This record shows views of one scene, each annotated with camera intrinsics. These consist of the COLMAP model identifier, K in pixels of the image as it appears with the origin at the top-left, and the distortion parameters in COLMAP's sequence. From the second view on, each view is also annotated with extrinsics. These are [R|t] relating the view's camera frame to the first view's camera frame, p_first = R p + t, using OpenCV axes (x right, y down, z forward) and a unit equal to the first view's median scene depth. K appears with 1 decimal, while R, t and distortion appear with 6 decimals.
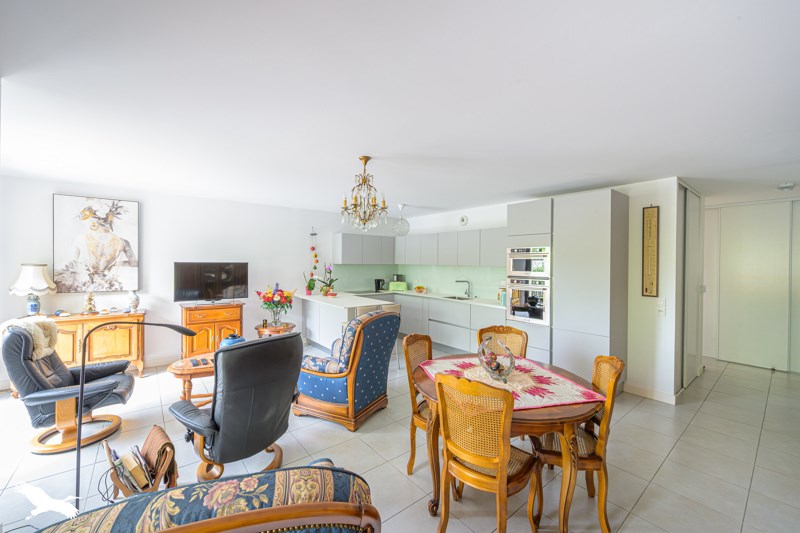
lens RADIAL K [[317.5, 0, 402.8], [0, 317.5, 263.3], [0, 0, 1]] dist [-0.000210, -0.000079]
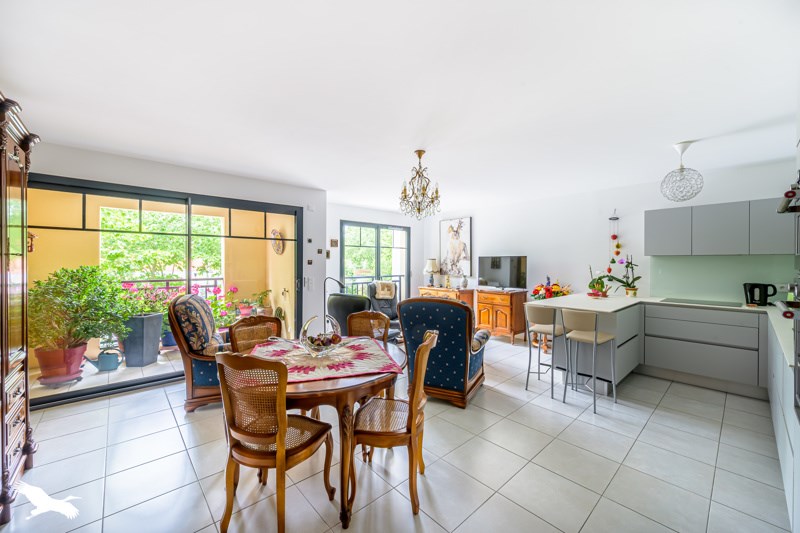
lens RADIAL K [[317.5, 0, 400.9], [0, 317.5, 264.5], [0, 0, 1]] dist [-0.000210, -0.000079]
pose [[0.062259, -0.004949, -0.998048, 0.649773], [-0.008235, 0.999951, -0.005473, 0.041601], [0.998026, 0.008560, 0.062216, 0.597431]]
